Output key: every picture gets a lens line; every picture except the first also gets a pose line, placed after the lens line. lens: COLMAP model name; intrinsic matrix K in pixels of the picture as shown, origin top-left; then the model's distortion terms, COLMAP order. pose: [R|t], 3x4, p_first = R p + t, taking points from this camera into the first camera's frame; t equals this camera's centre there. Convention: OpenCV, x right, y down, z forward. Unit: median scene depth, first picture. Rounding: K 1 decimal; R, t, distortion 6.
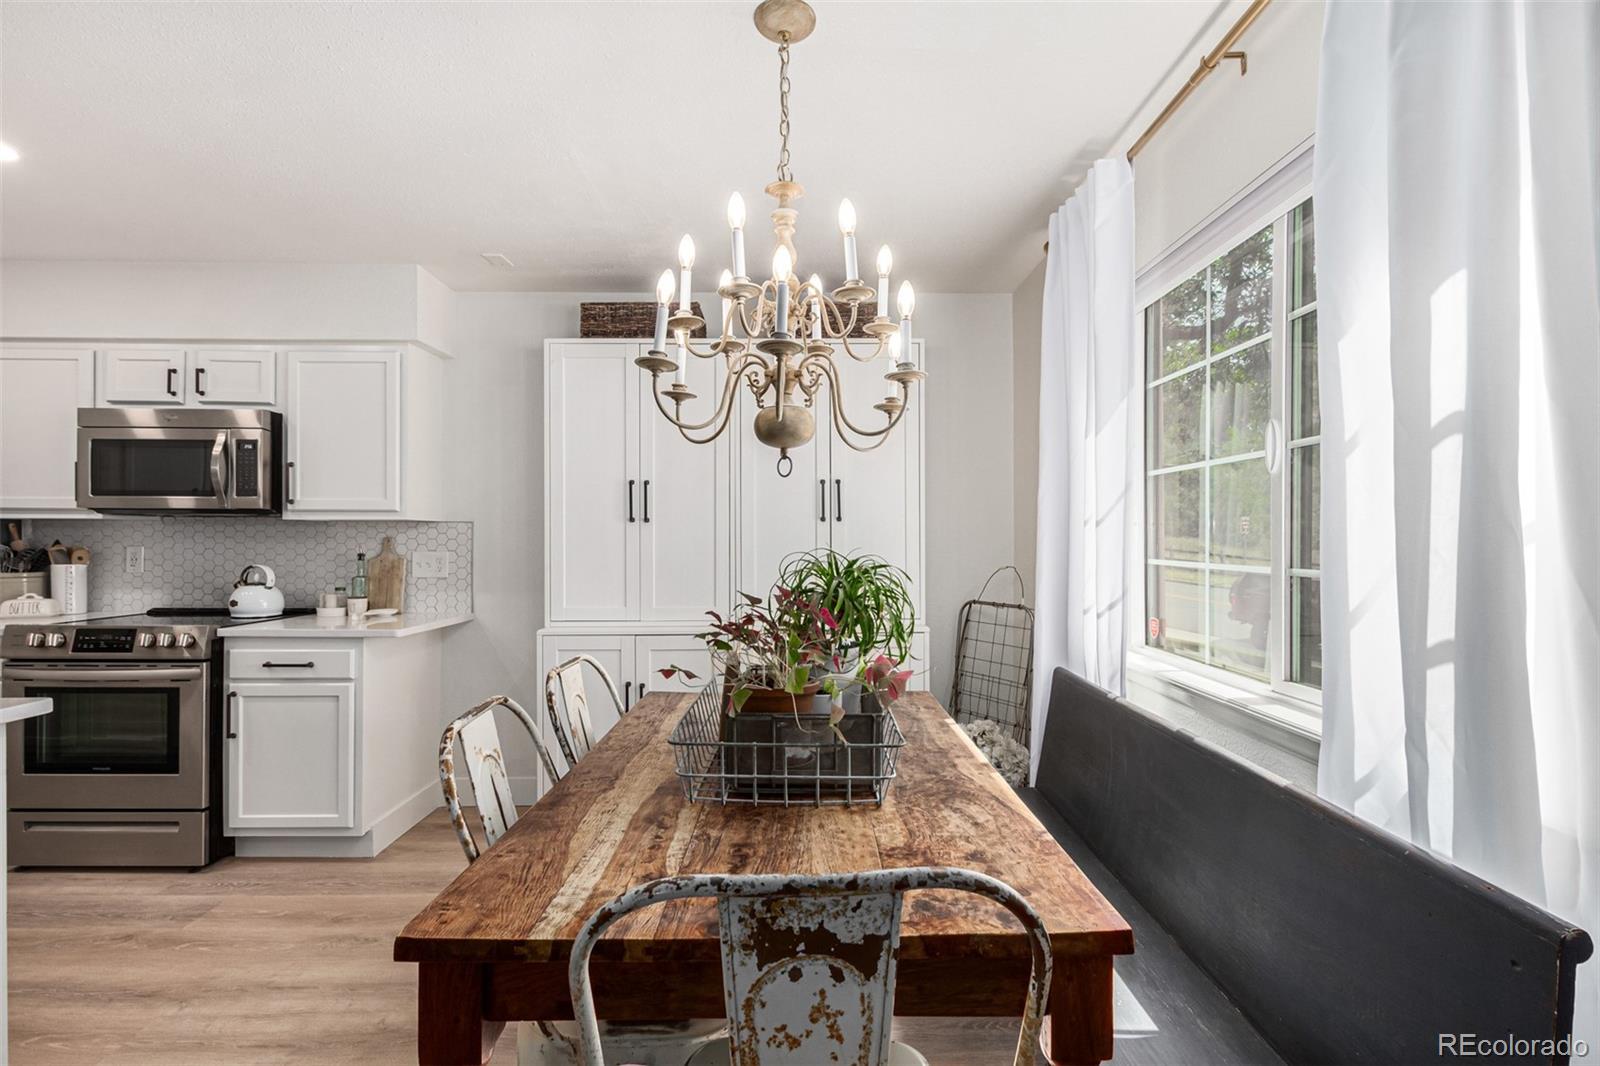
lens RADIAL K [[737.5, 0, 805.5], [0, 737.5, 538.4], [0, 0, 1]] dist [-0.000031, 0.000032]
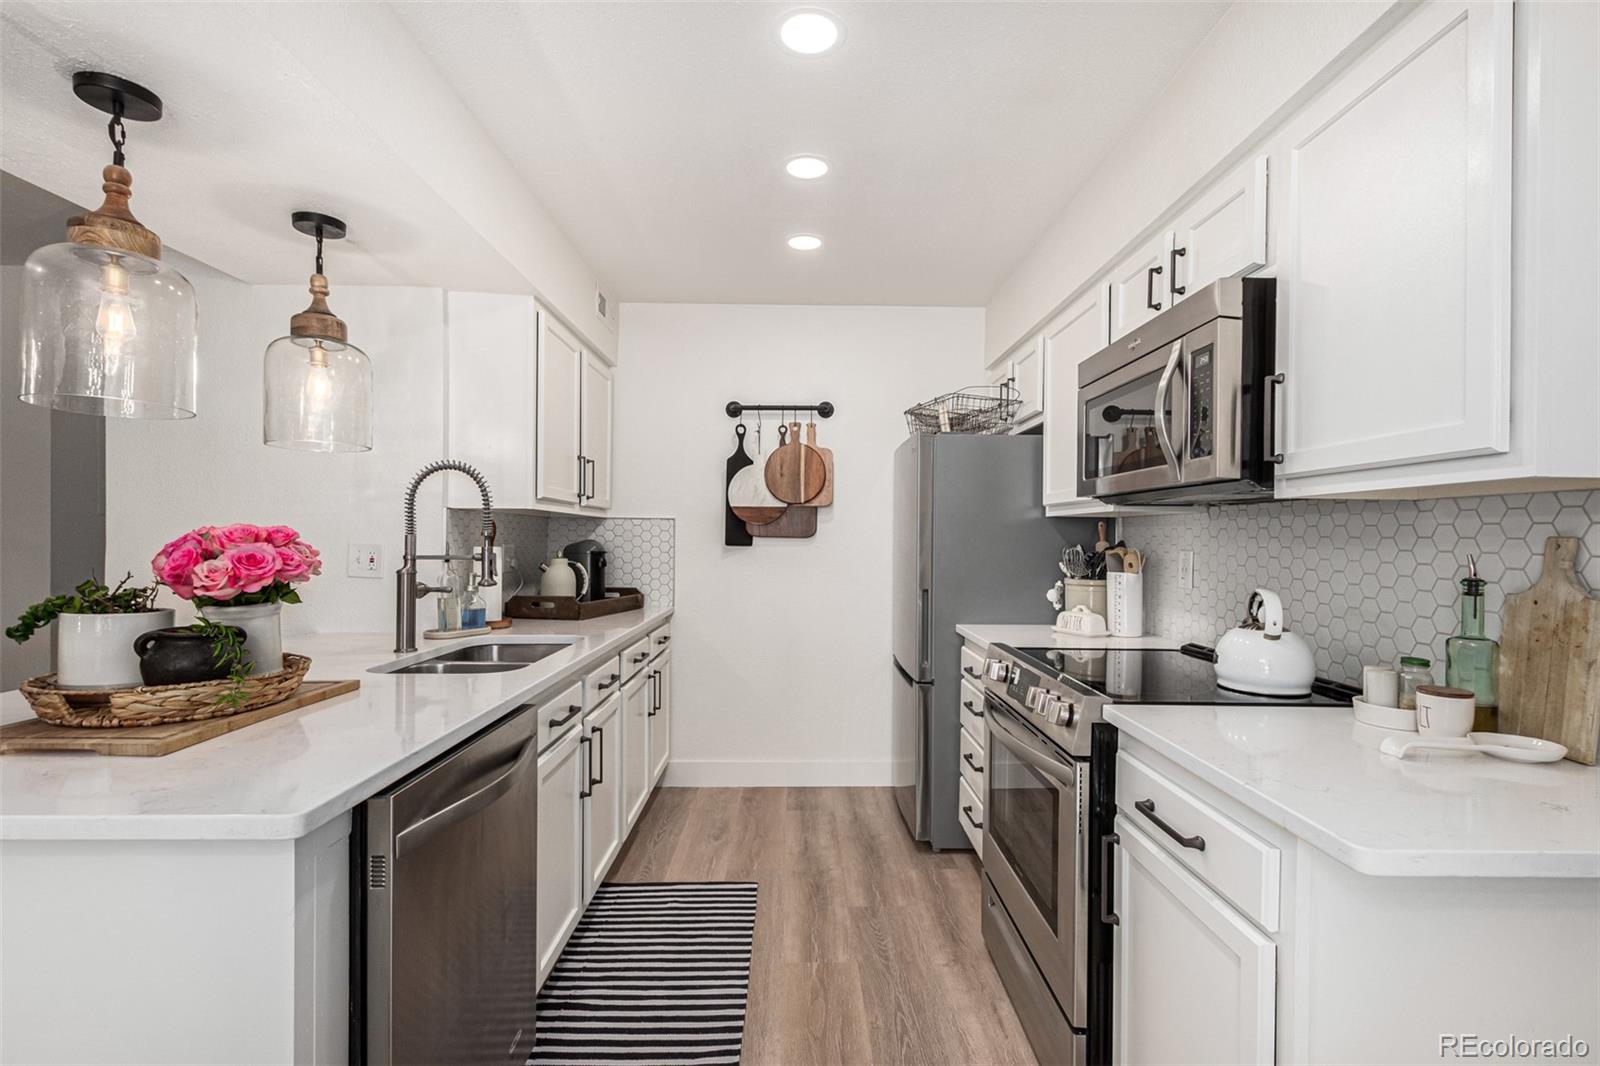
lens RADIAL K [[737.5, 0, 805.5], [0, 737.5, 538.4], [0, 0, 1]] dist [-0.000031, 0.000032]
pose [[0.005841, -0.000300, -0.999983, -0.231445], [-0.007311, 0.999973, -0.000343, 0.002106], [0.999956, 0.007313, 0.005839, 0.692182]]
